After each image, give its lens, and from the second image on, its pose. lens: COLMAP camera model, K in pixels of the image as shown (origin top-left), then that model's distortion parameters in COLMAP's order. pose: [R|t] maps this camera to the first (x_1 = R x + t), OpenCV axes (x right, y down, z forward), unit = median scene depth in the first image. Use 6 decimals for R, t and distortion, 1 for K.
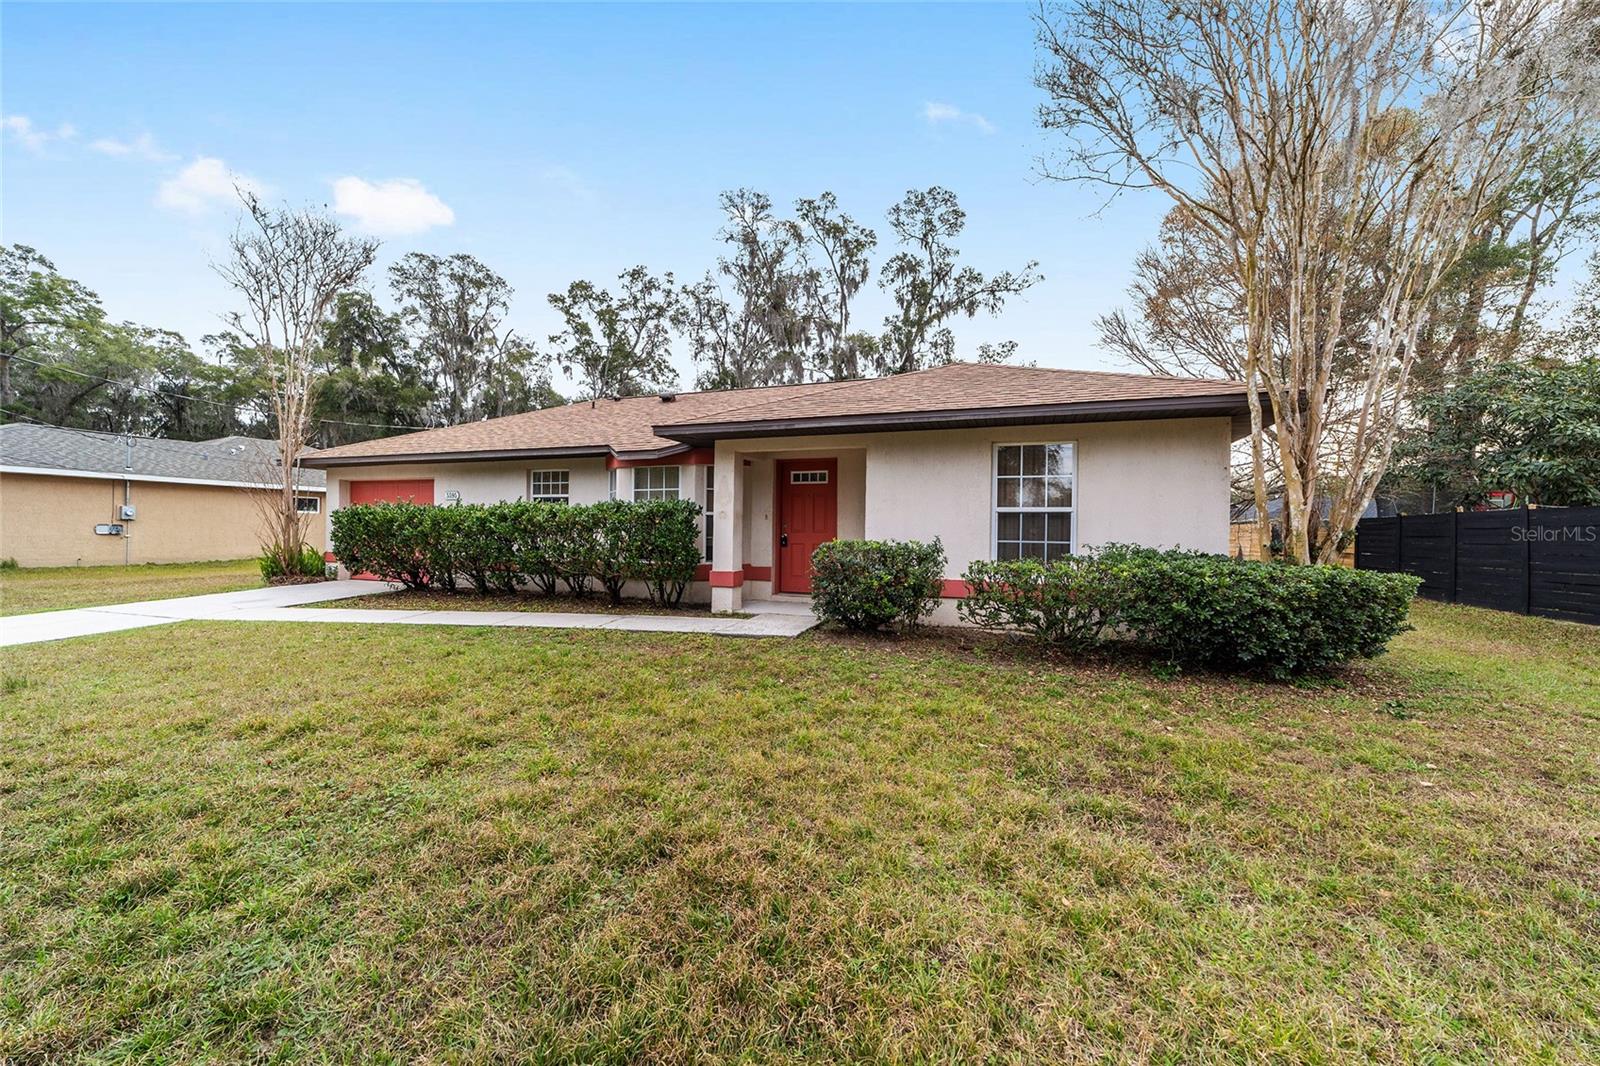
lens RADIAL K [[617.0, 0, 786.2], [0, 617.0, 539.2], [0, 0, 1]] dist [-0.013585, 0.007623]
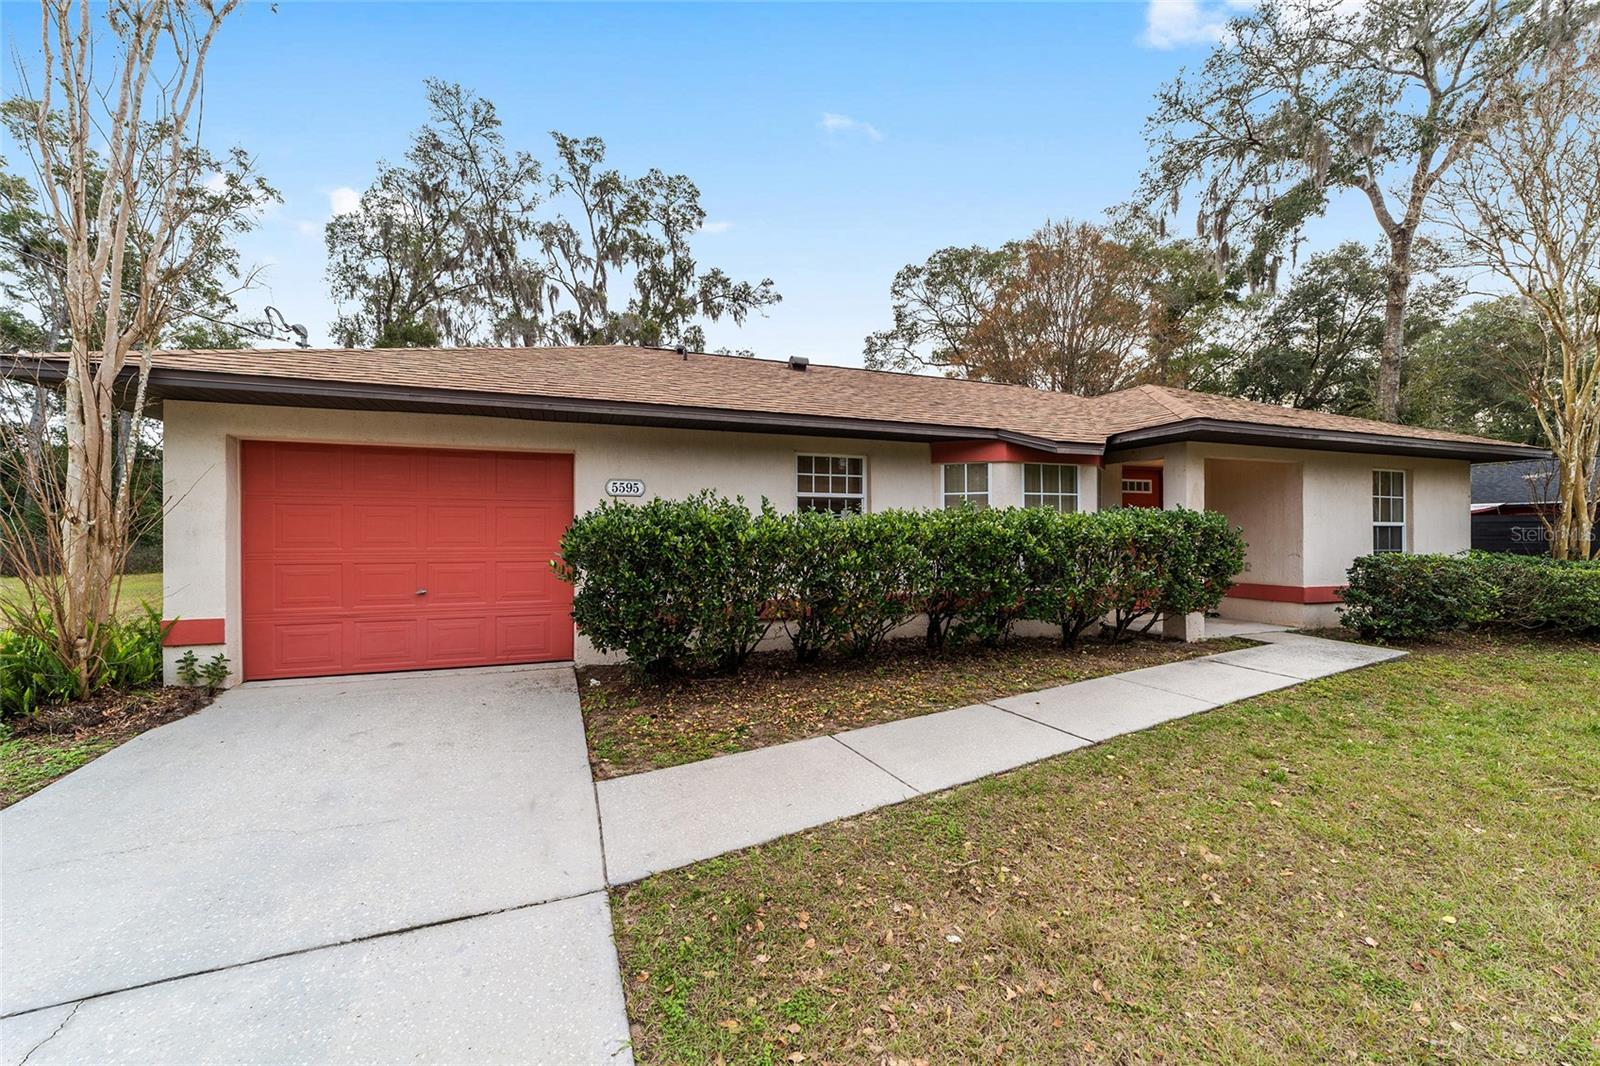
lens RADIAL K [[617.0, 0, 792.9], [0, 617.0, 535.5], [0, 0, 1]] dist [-0.013585, 0.007623]
pose [[0.757855, -0.014345, 0.652265, -0.258747], [0.019512, 0.999809, -0.000682, -0.009098], [-0.652131, 0.013244, 0.757991, 0.168661]]
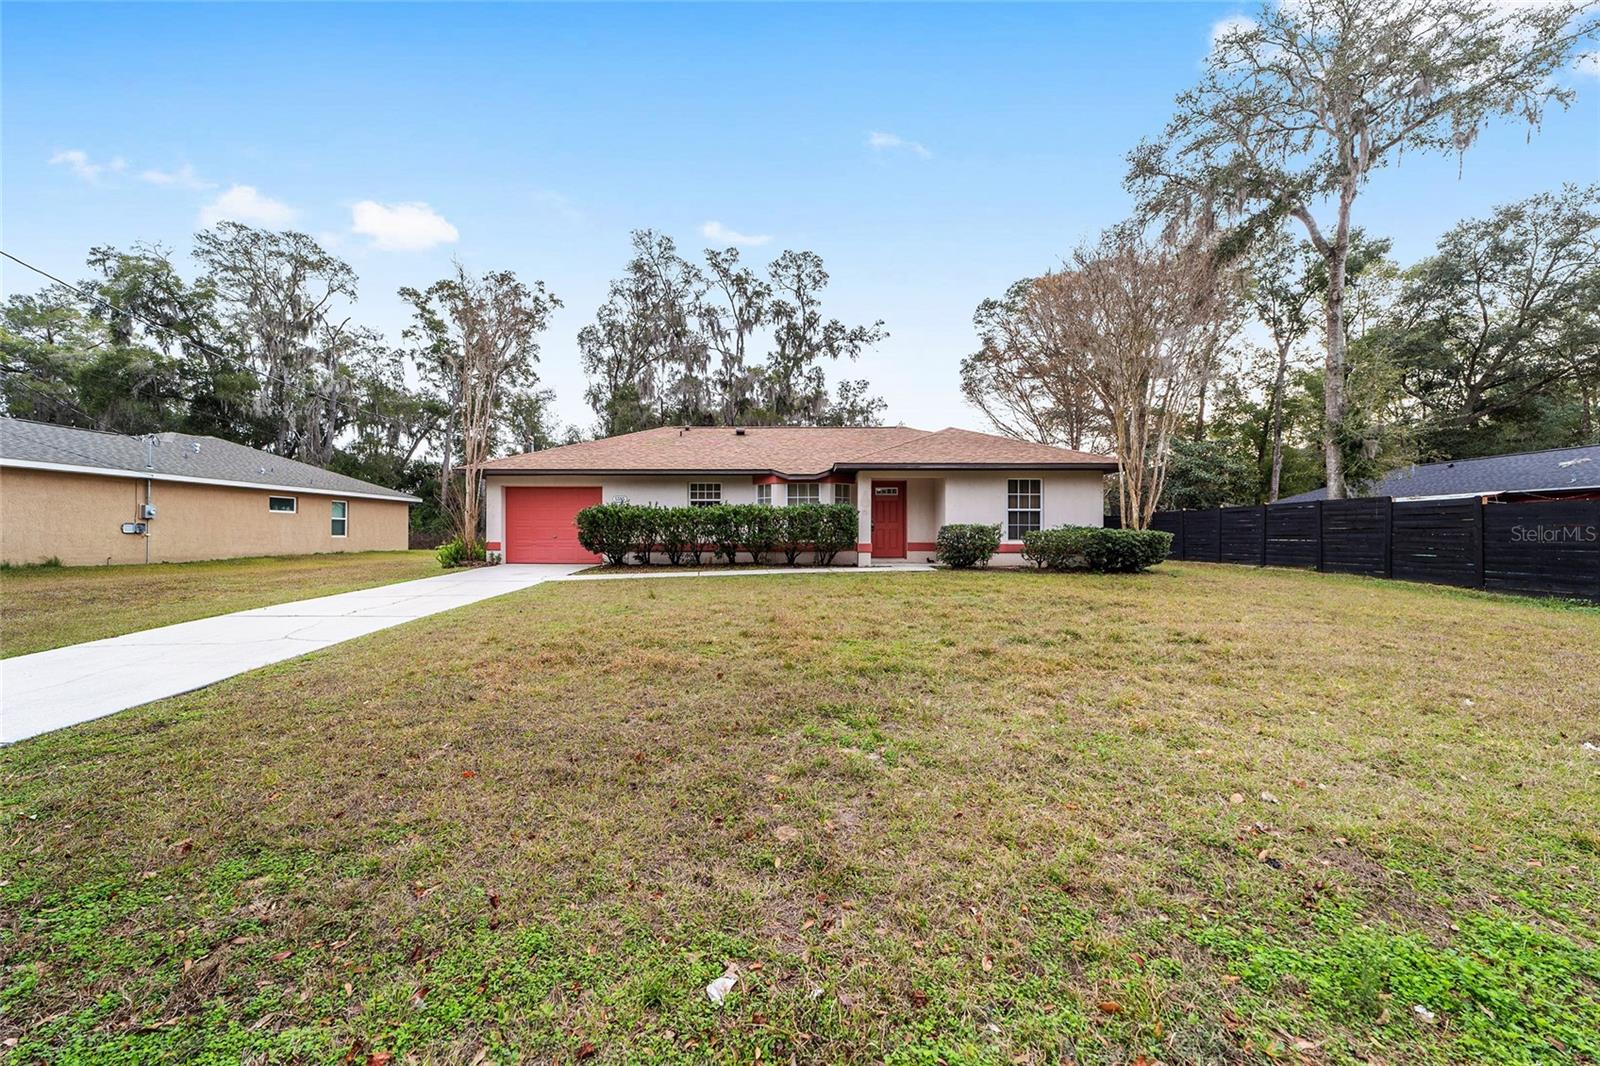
lens RADIAL K [[617.0, 0, 783.6], [0, 617.0, 530.4], [0, 0, 1]] dist [-0.013585, 0.007623]
pose [[0.944120, -0.007825, 0.329509, -0.217290], [0.013946, 0.999771, -0.016217, 0.009249], [-0.329307, 0.019906, 0.944013, -0.147354]]
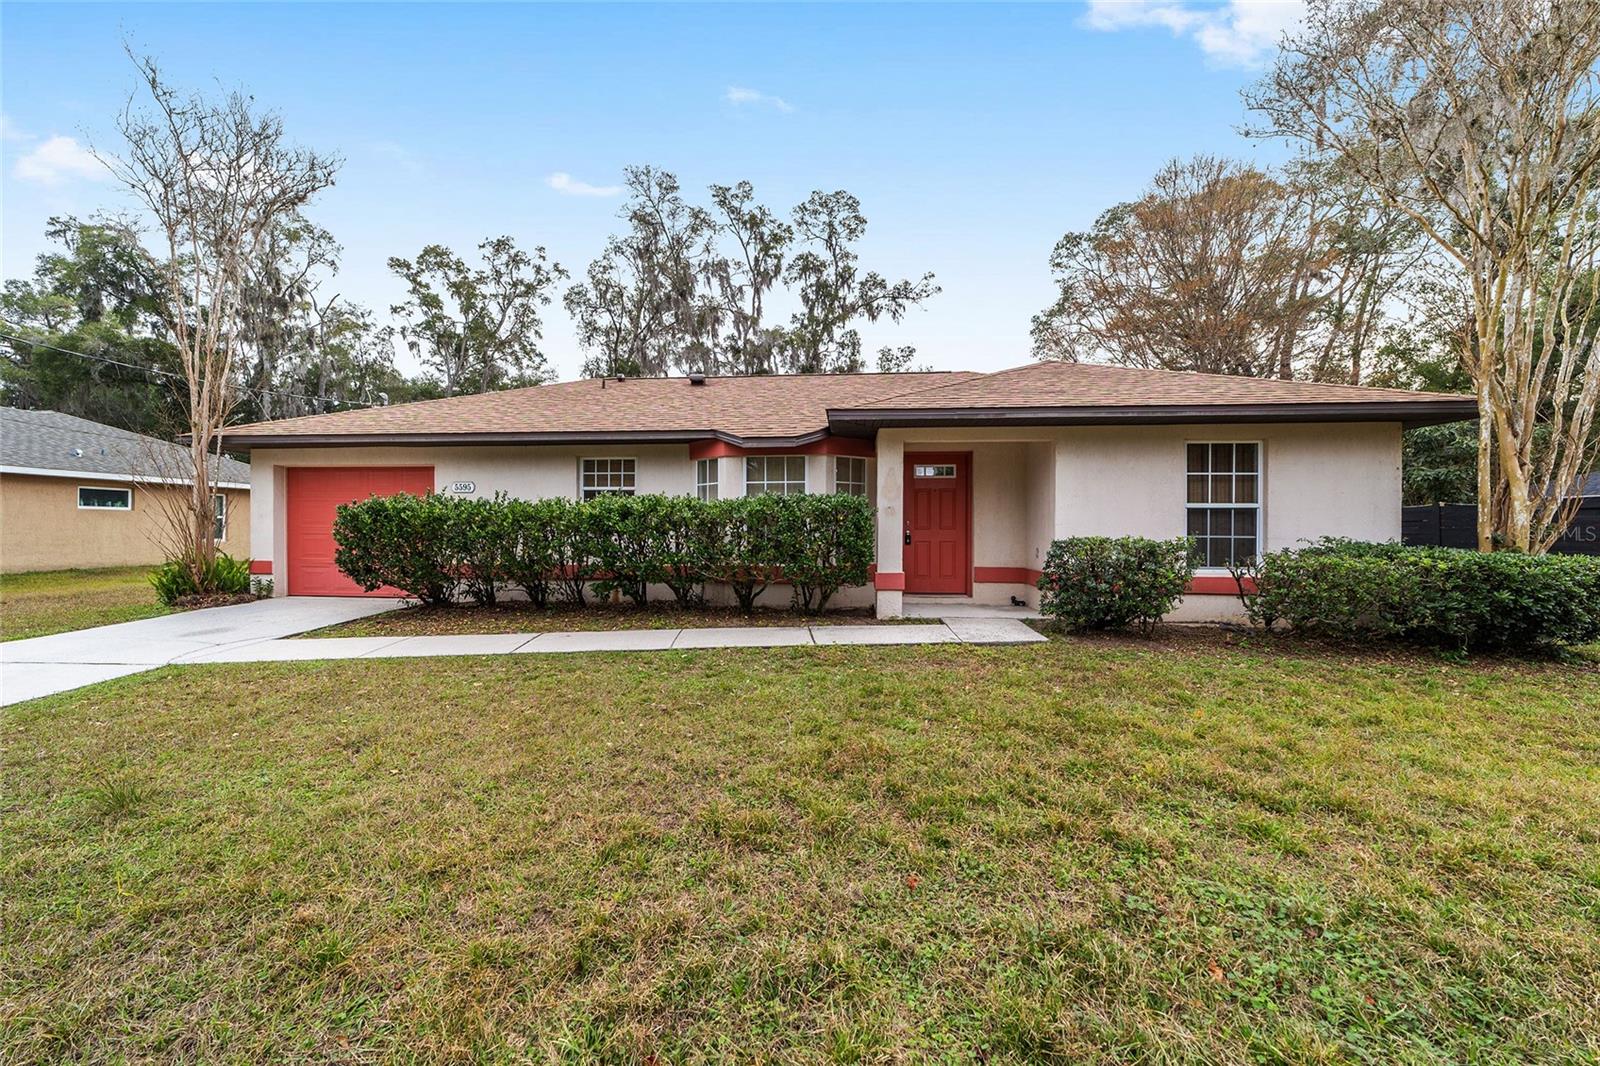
lens RADIAL K [[617.0, 0, 786.3], [0, 617.0, 532.7], [0, 0, 1]] dist [-0.013585, 0.007623]
pose [[0.966044, -0.009906, 0.258187, -0.114200], [0.011448, 0.999925, -0.004466, -0.001188], [-0.258123, 0.007270, 0.966085, 0.038532]]
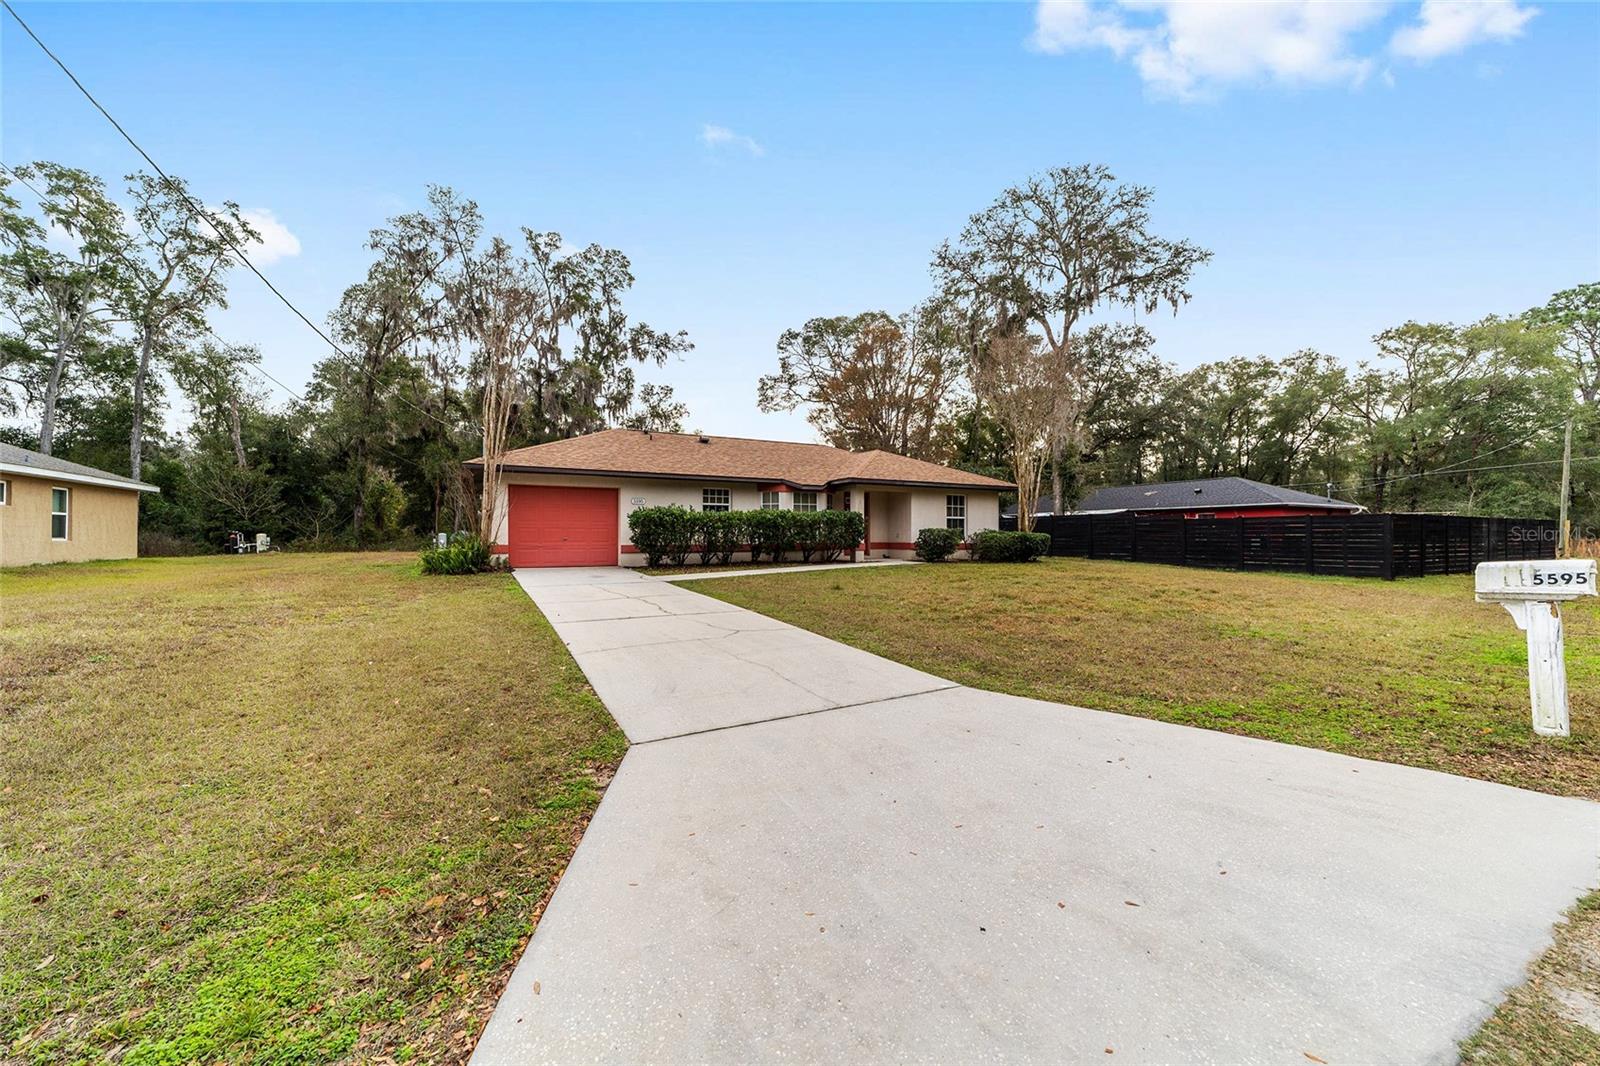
lens RADIAL K [[617.0, 0, 789.5], [0, 617.0, 532.6], [0, 0, 1]] dist [-0.013585, 0.007623]
pose [[0.660398, -0.007560, 0.750878, -0.458099], [0.017468, 0.999833, -0.005297, 0.004739], [-0.750713, 0.016614, 0.660420, -0.065546]]
